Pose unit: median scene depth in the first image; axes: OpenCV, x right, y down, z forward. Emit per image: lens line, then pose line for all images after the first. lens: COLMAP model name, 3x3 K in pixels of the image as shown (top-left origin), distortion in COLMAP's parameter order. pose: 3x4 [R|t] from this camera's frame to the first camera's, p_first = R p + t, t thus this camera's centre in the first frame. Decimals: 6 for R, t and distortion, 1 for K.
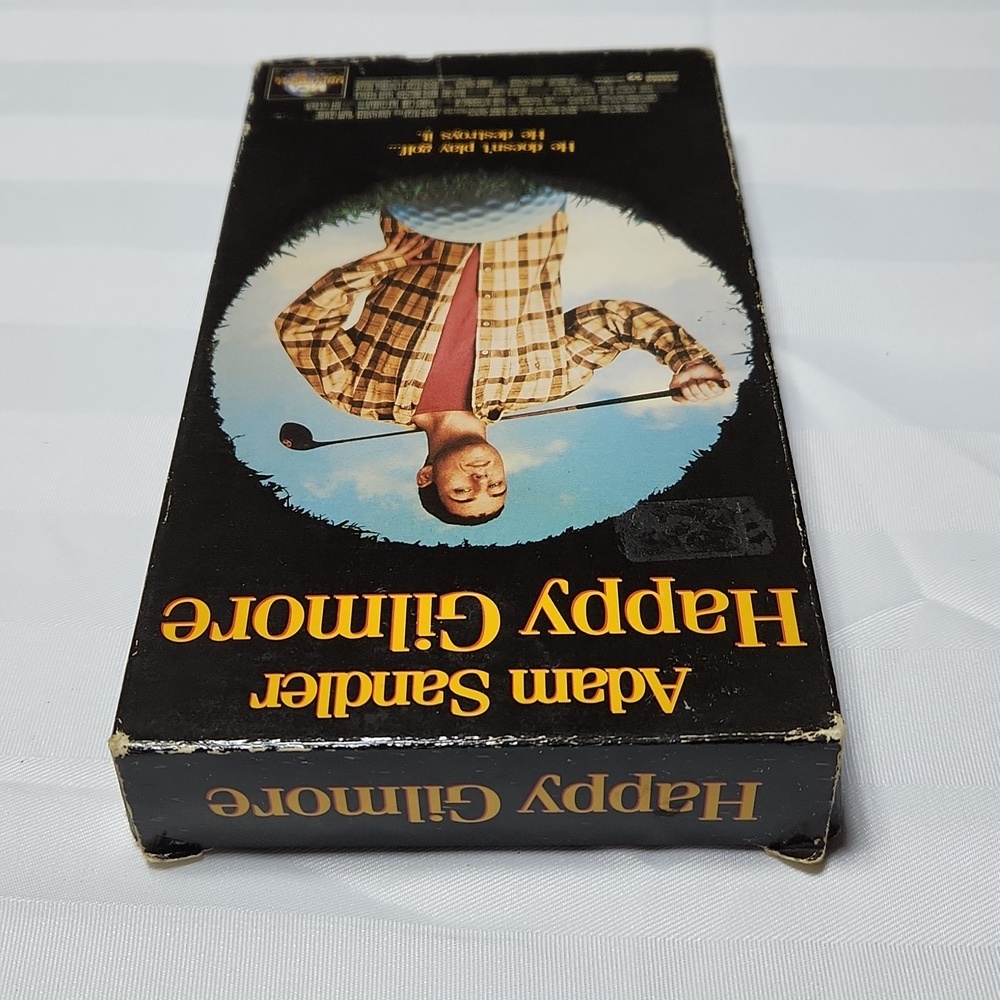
lens RADIAL K [[1462.6, 0, 500.0], [0, 1462.6, 500.0], [0, 0, 1]] dist [0.107343, -0.396120]
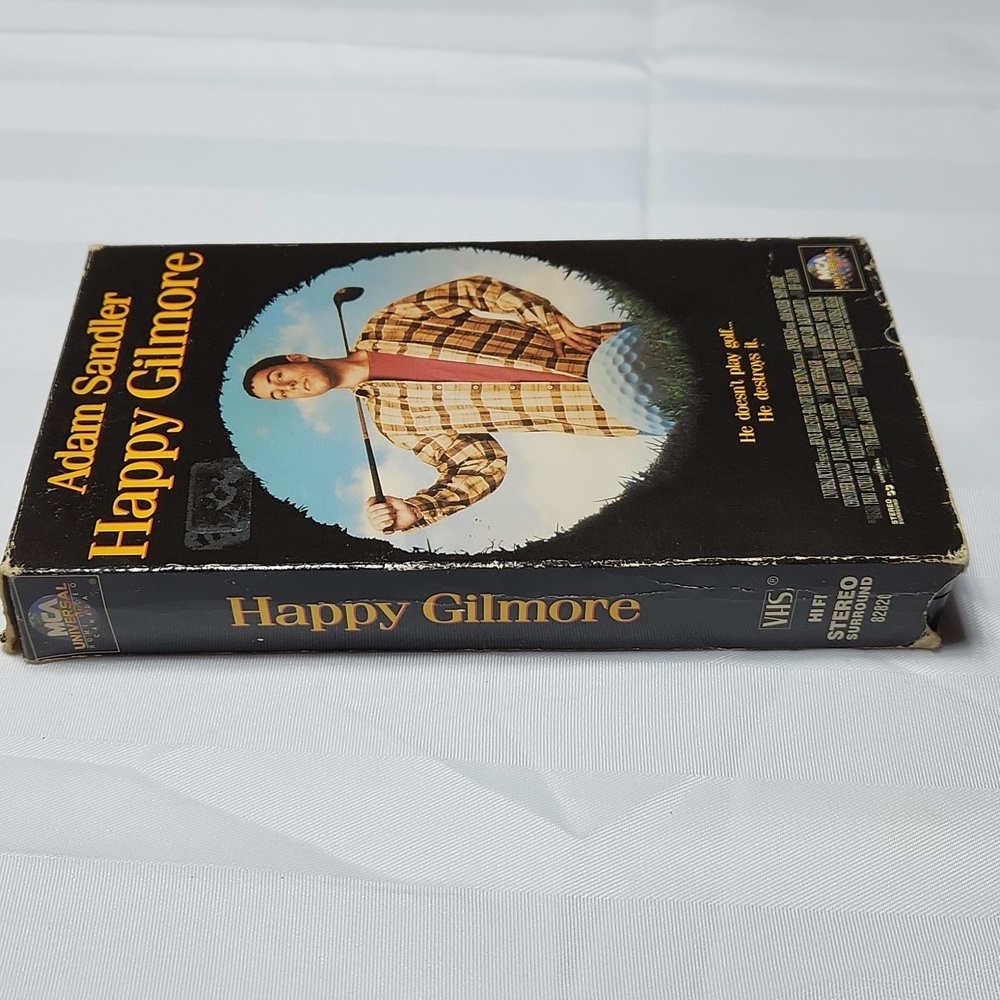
lens RADIAL K [[1462.6, 0, 500.0], [0, 1462.6, 500.0], [0, 0, 1]] dist [0.107343, -0.396120]
pose [[0.012360, 0.736090, -0.676771, 0.874705], [-0.725653, 0.472259, 0.500399, -0.697112], [0.687949, 0.484916, 0.539983, 0.432075]]
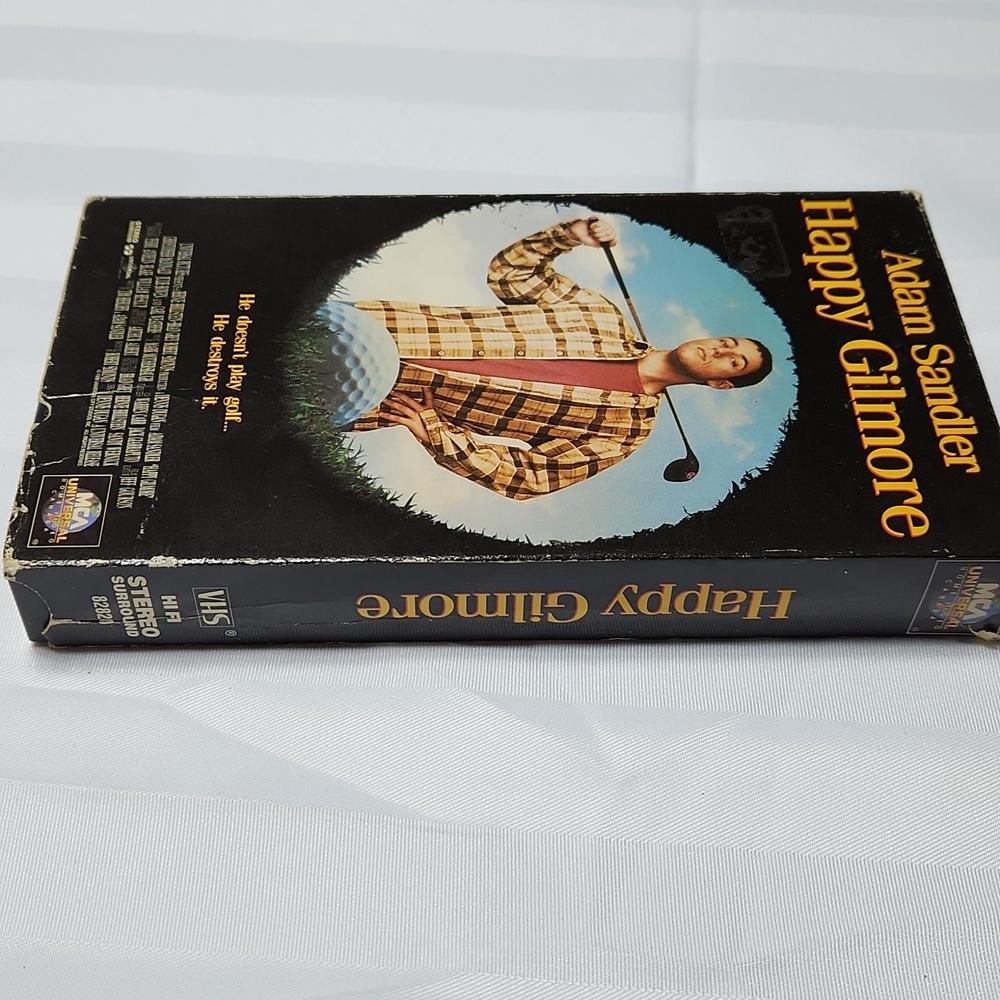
lens RADIAL K [[1462.6, 0, 500.0], [0, 1462.6, 500.0], [0, 0, 1]] dist [0.107343, -0.396120]
pose [[-0.019958, -0.752875, 0.657861, -0.835728], [0.724314, 0.442679, 0.528588, -0.680406], [-0.689182, 0.487047, 0.536483, 0.485916]]
